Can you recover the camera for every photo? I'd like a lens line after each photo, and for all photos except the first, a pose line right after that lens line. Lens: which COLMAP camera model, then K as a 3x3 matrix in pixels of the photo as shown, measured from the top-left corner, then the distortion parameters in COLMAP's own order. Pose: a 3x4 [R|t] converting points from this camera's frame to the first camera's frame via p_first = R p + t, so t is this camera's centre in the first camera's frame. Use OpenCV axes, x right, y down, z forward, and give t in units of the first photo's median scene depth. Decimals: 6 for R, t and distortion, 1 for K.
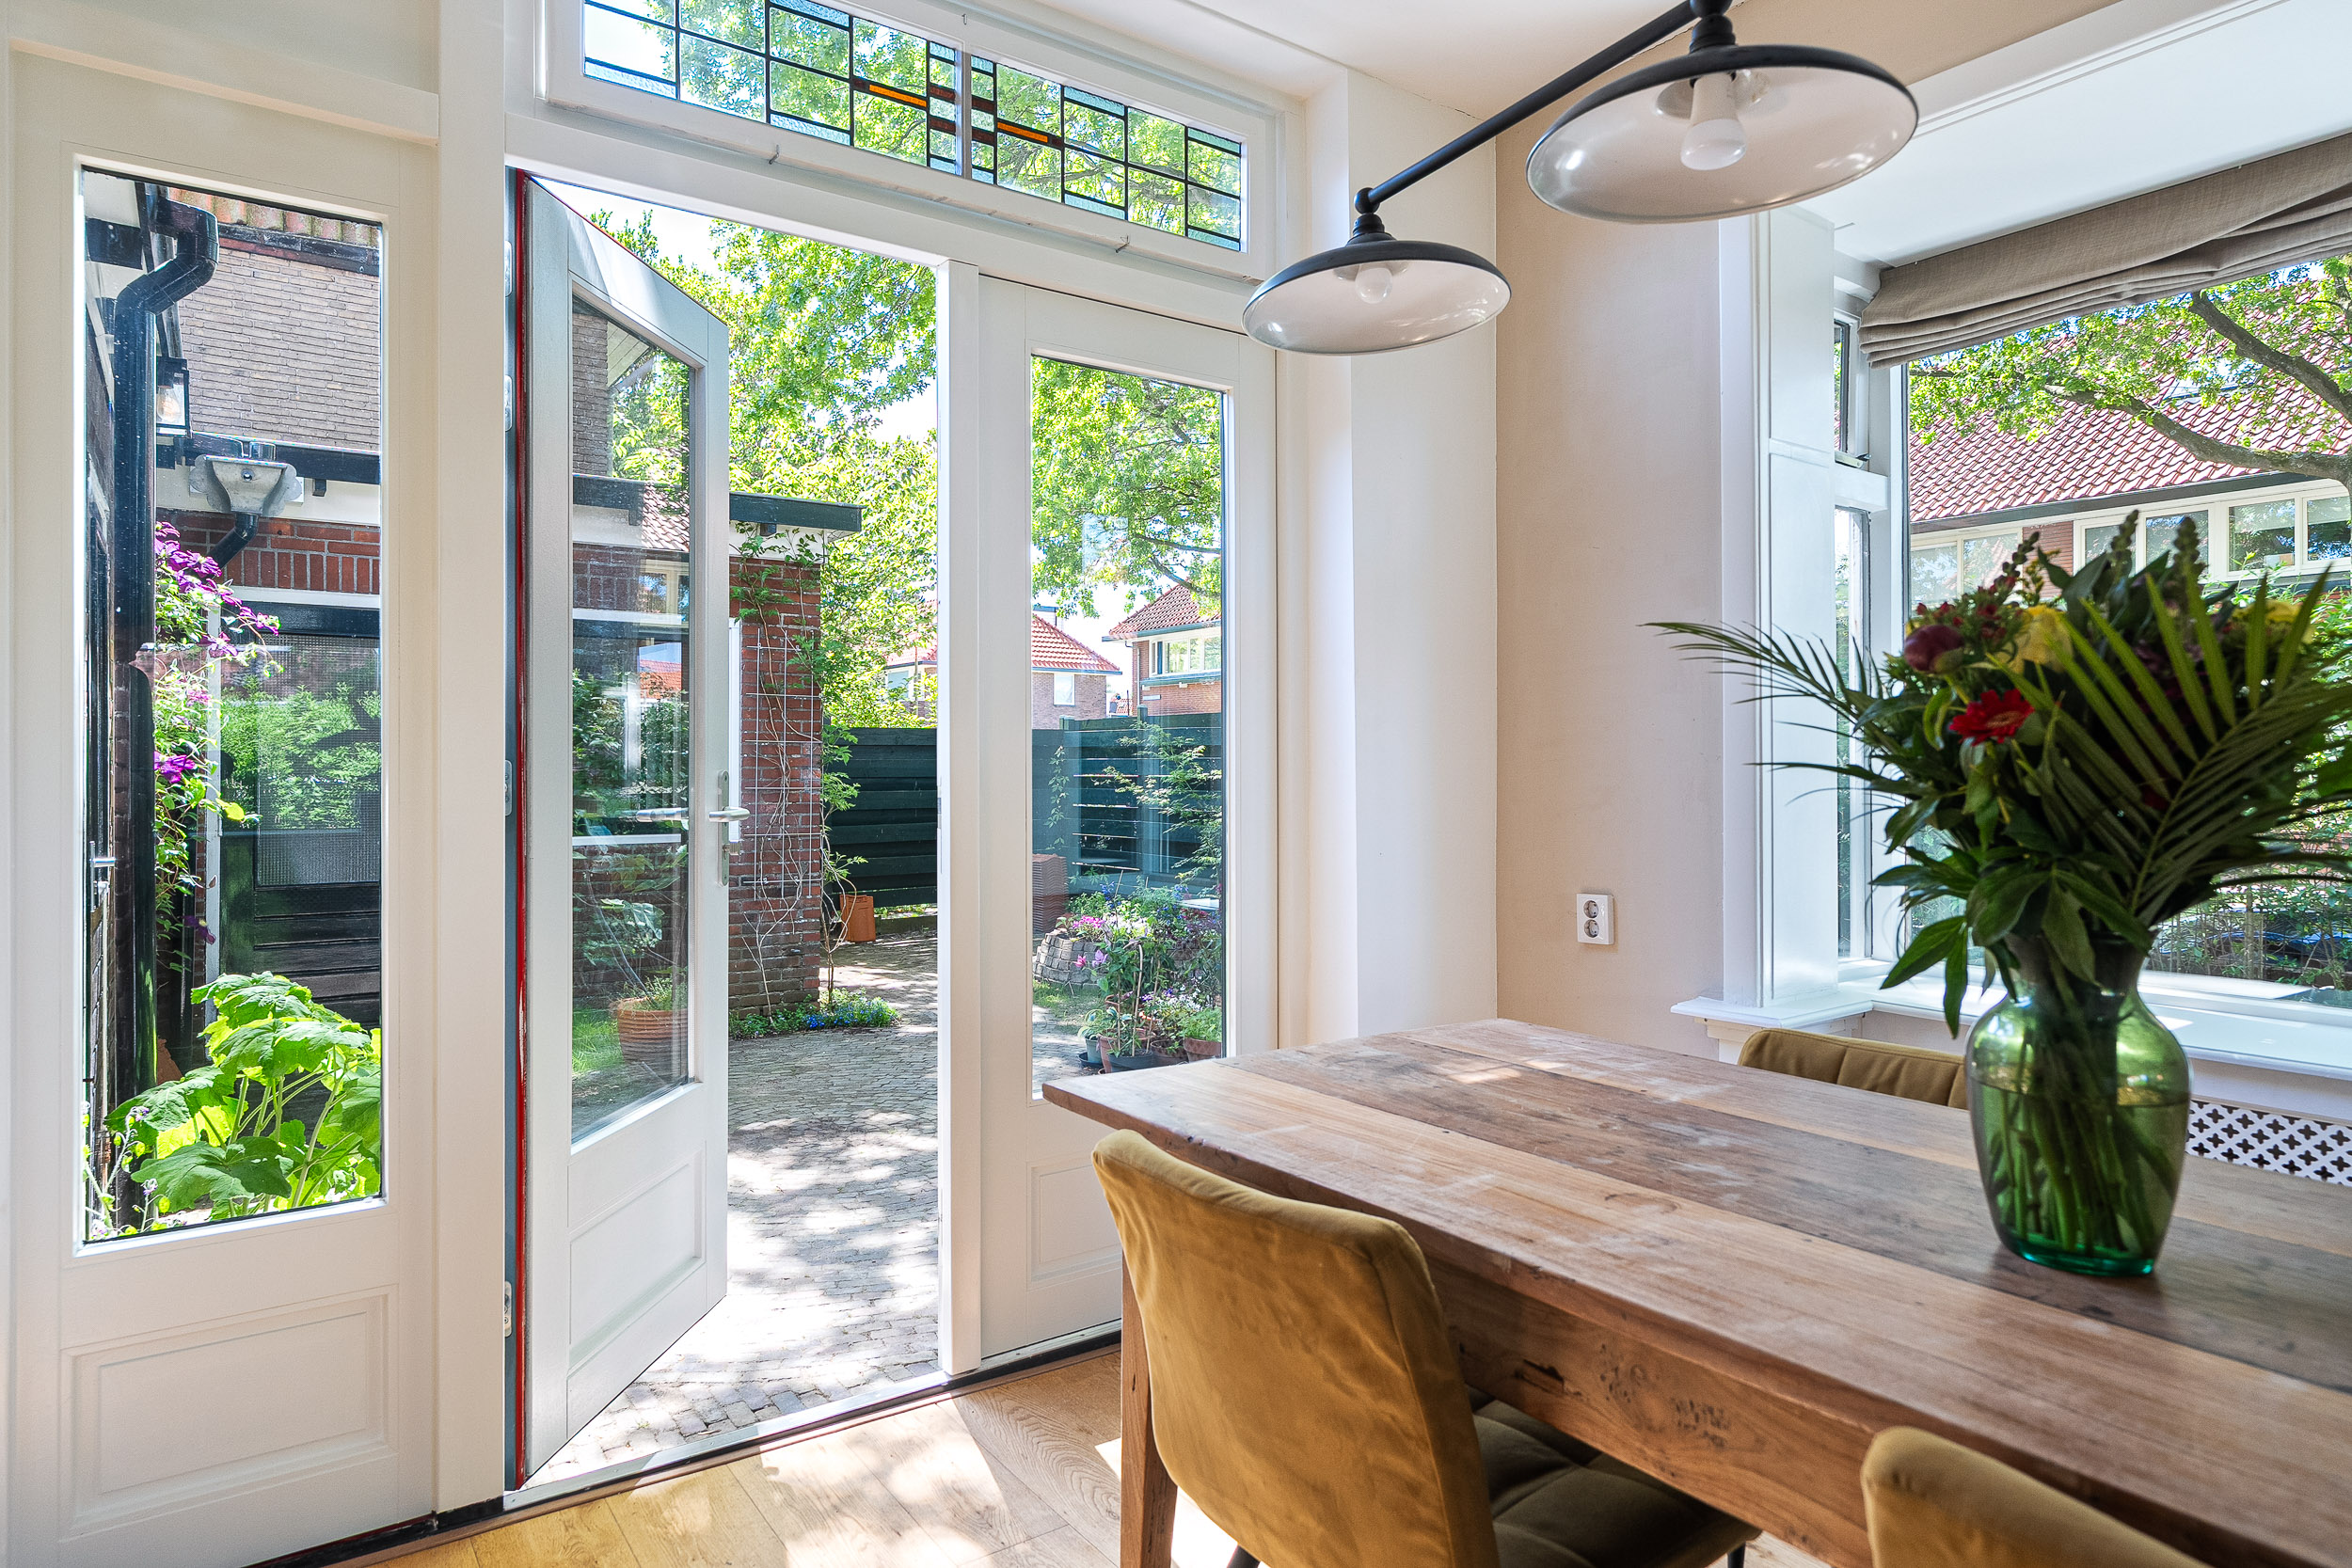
lens RADIAL K [[1368.7, 0, 1175.7], [0, 1368.7, 762.1], [0, 0, 1]] dist [0.001364, 0.000582]
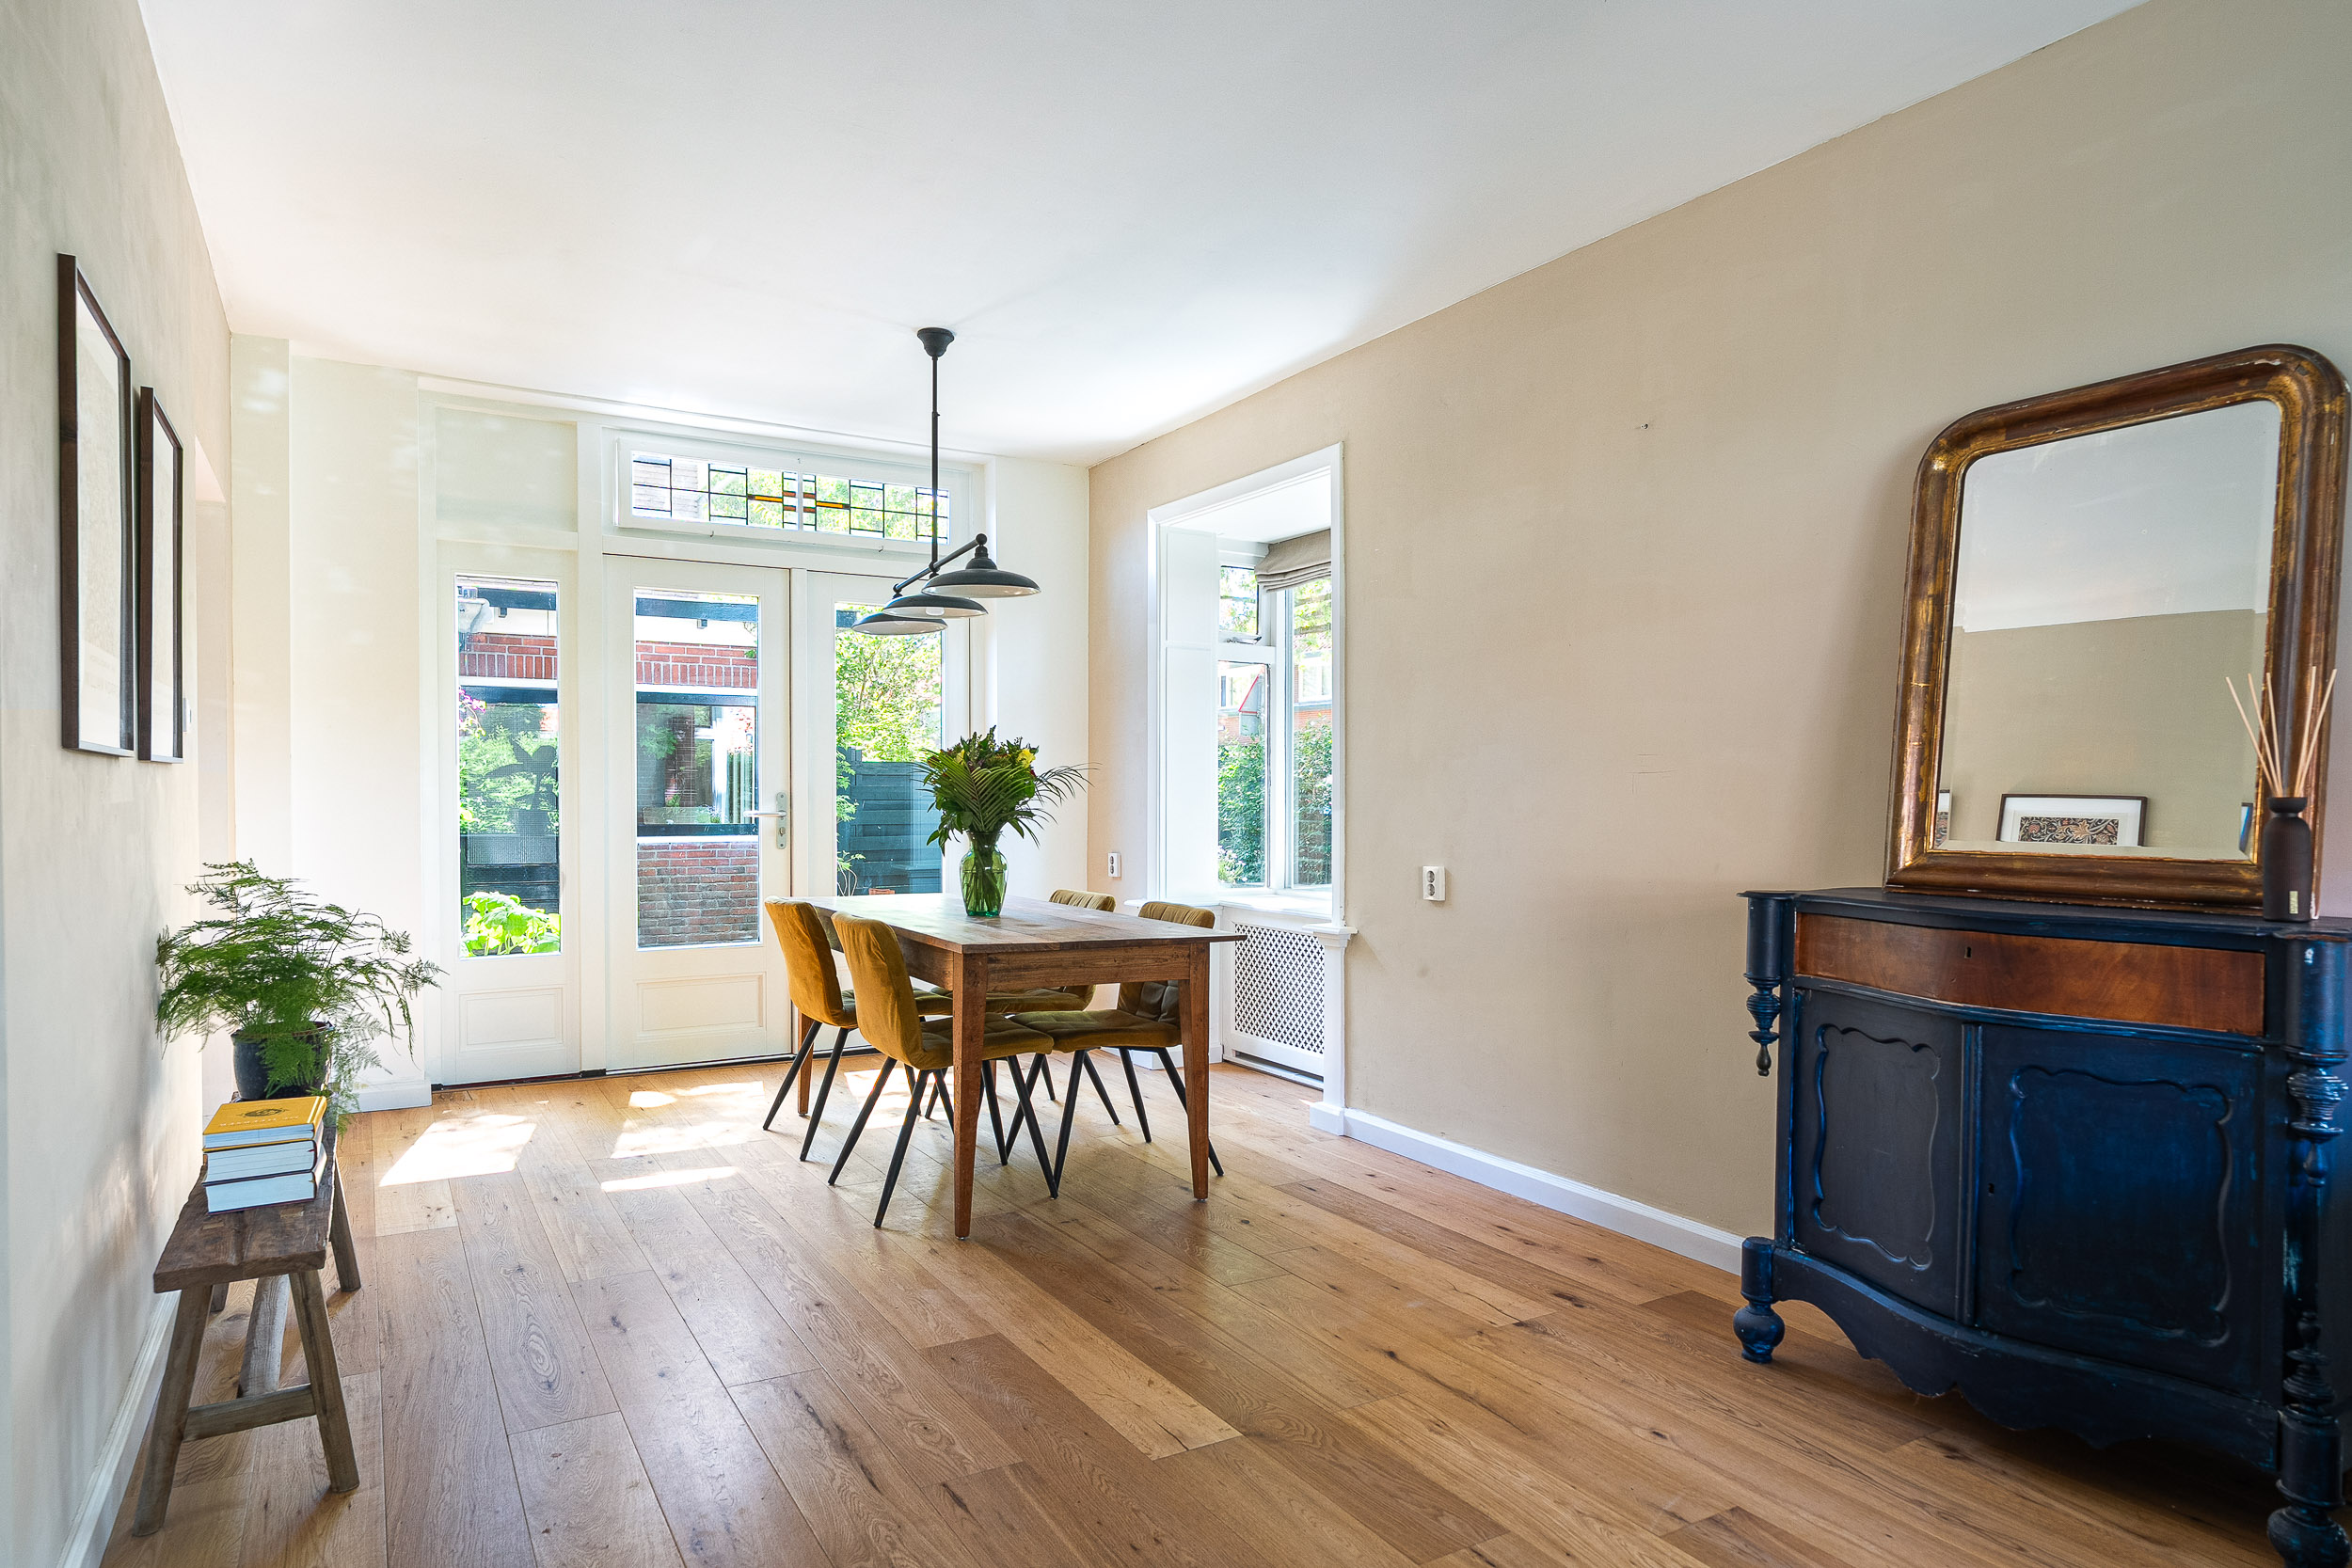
lens RADIAL K [[1368.7, 0, 1179.0], [0, 1368.7, 790.4], [0, 0, 1]] dist [0.001364, 0.000582]
pose [[0.997052, 0.003363, -0.076649, 0.498145], [-0.003383, 0.999994, -0.000131, 0.003916], [0.076648, 0.000390, 0.997058, -0.935848]]
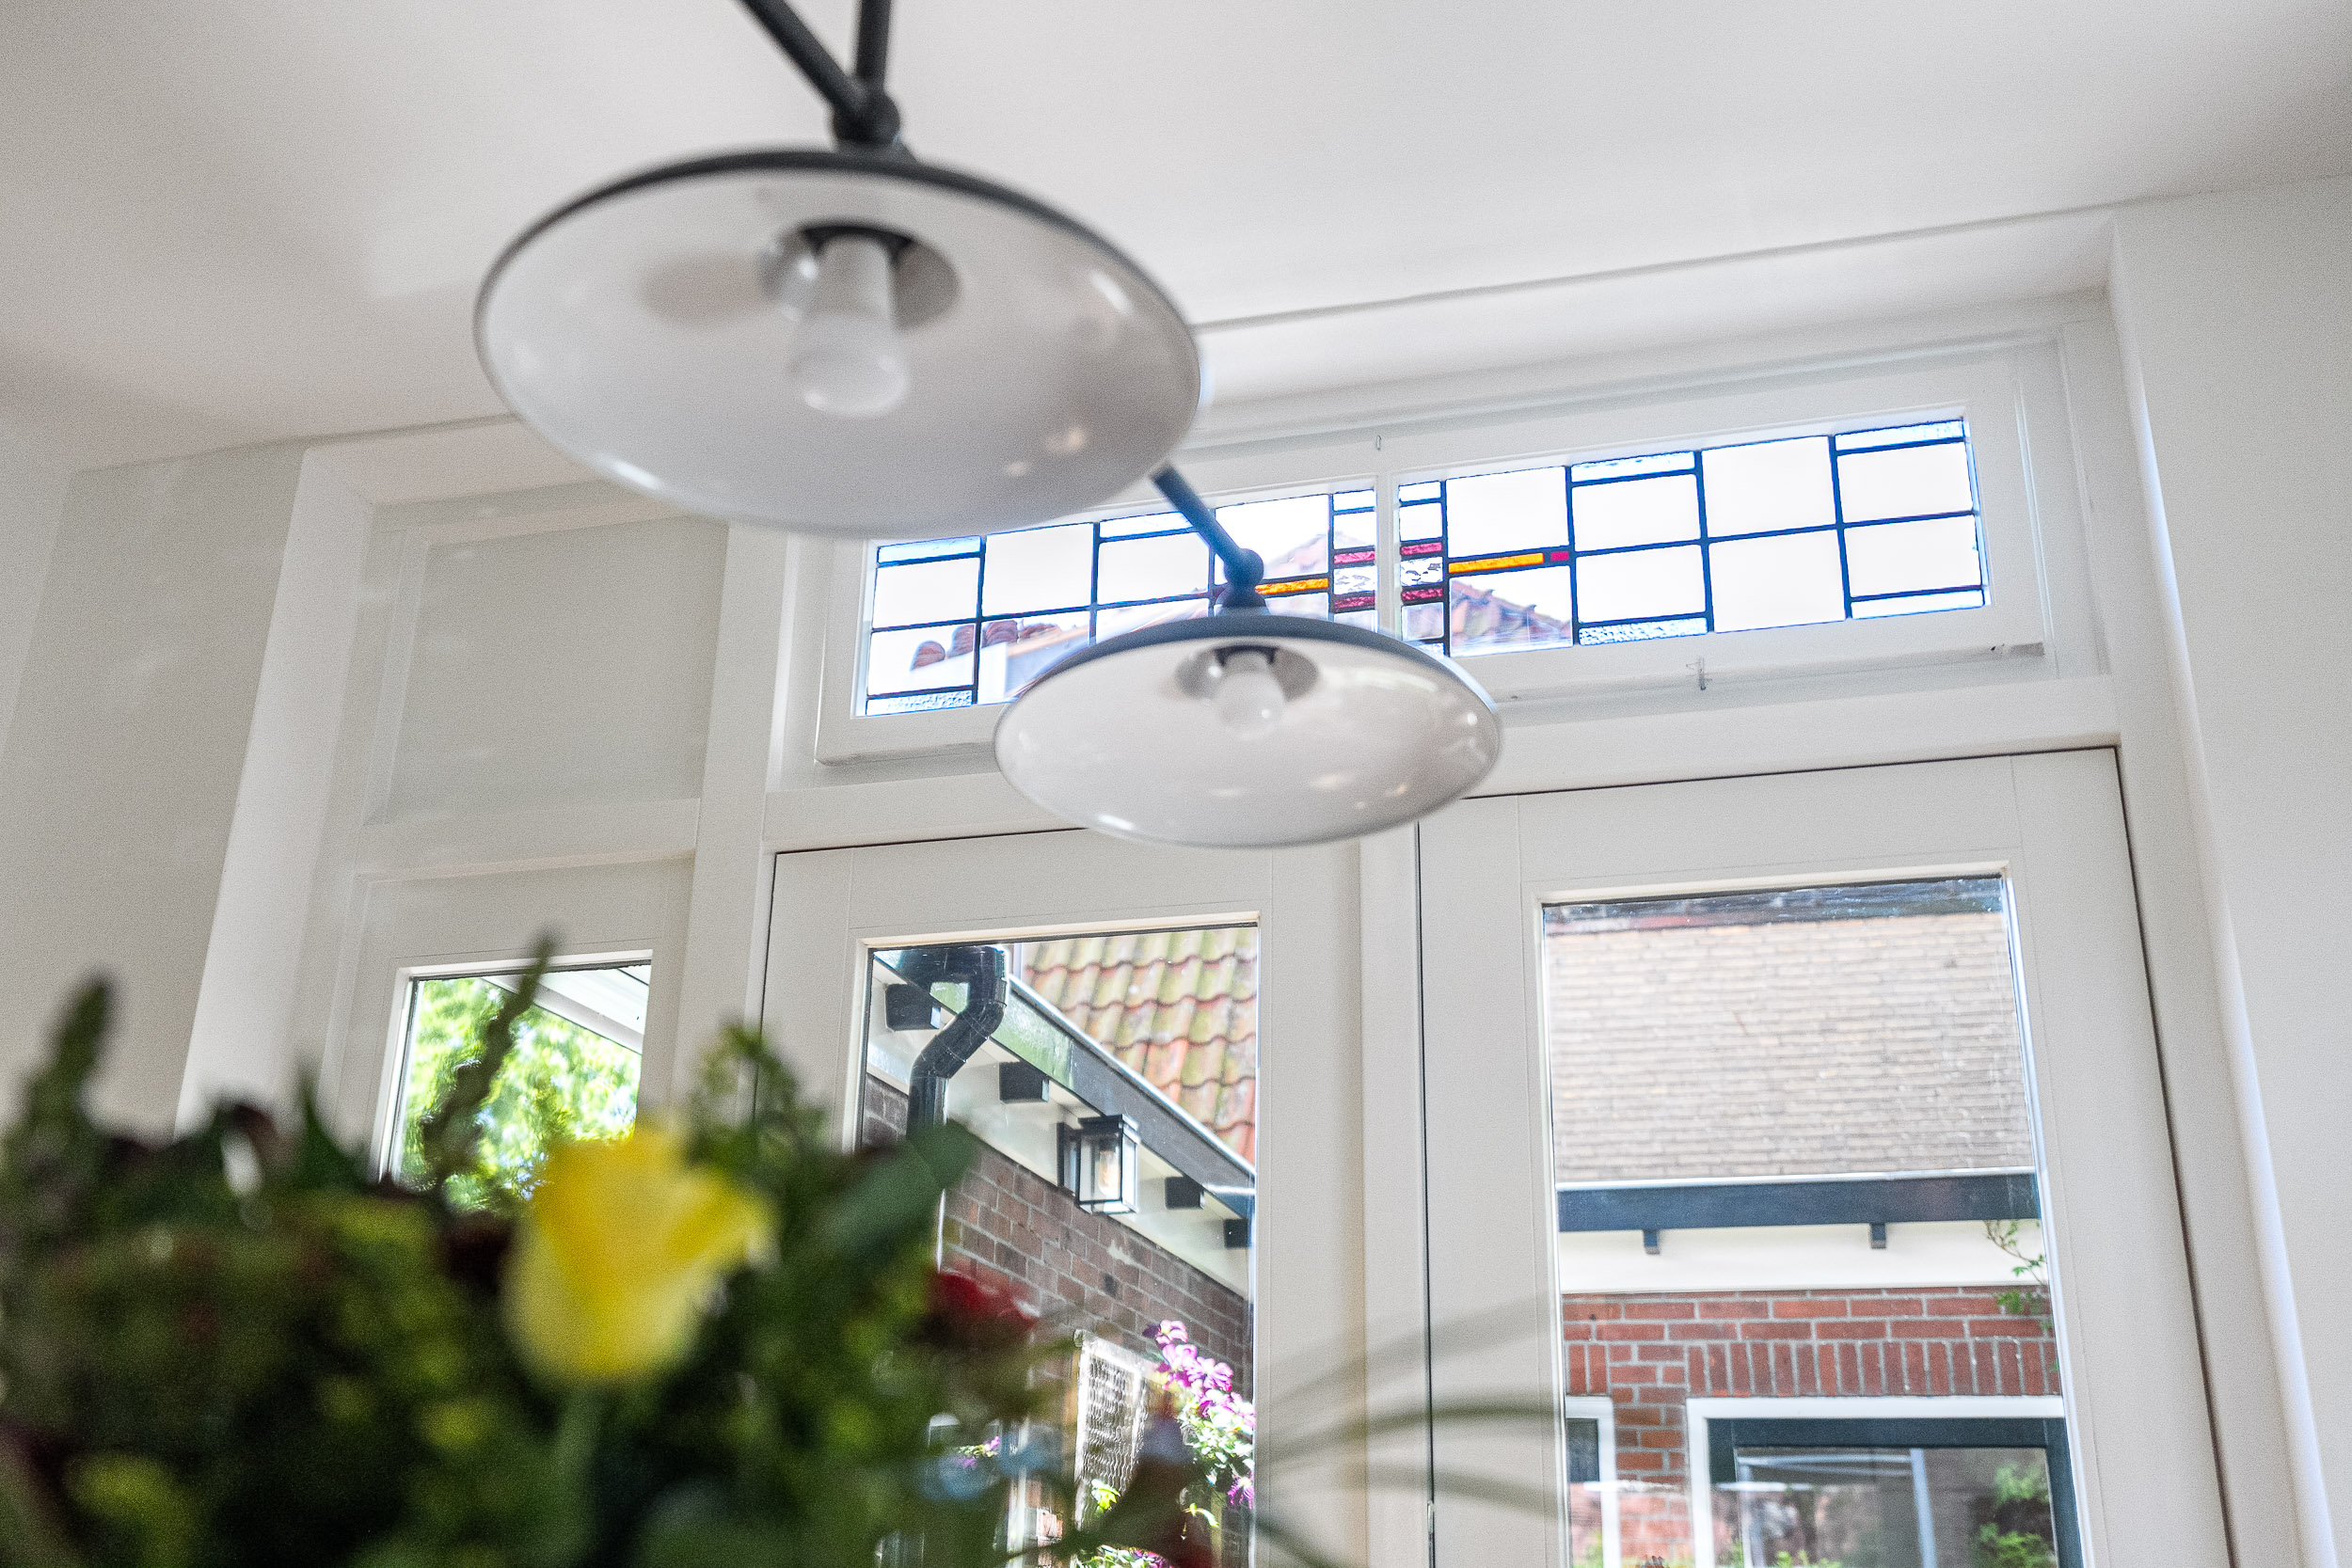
lens RADIAL K [[2289.8, 0, 1173.3], [0, 2289.8, 787.2], [0, 0, 1]] dist [0.045383, 0.000000]
pose [[0.635695, -0.261893, -0.726157, 0.406143], [-0.017013, 0.935709, -0.352363, -0.002312], [0.771753, 0.236349, 0.590370, 0.242647]]
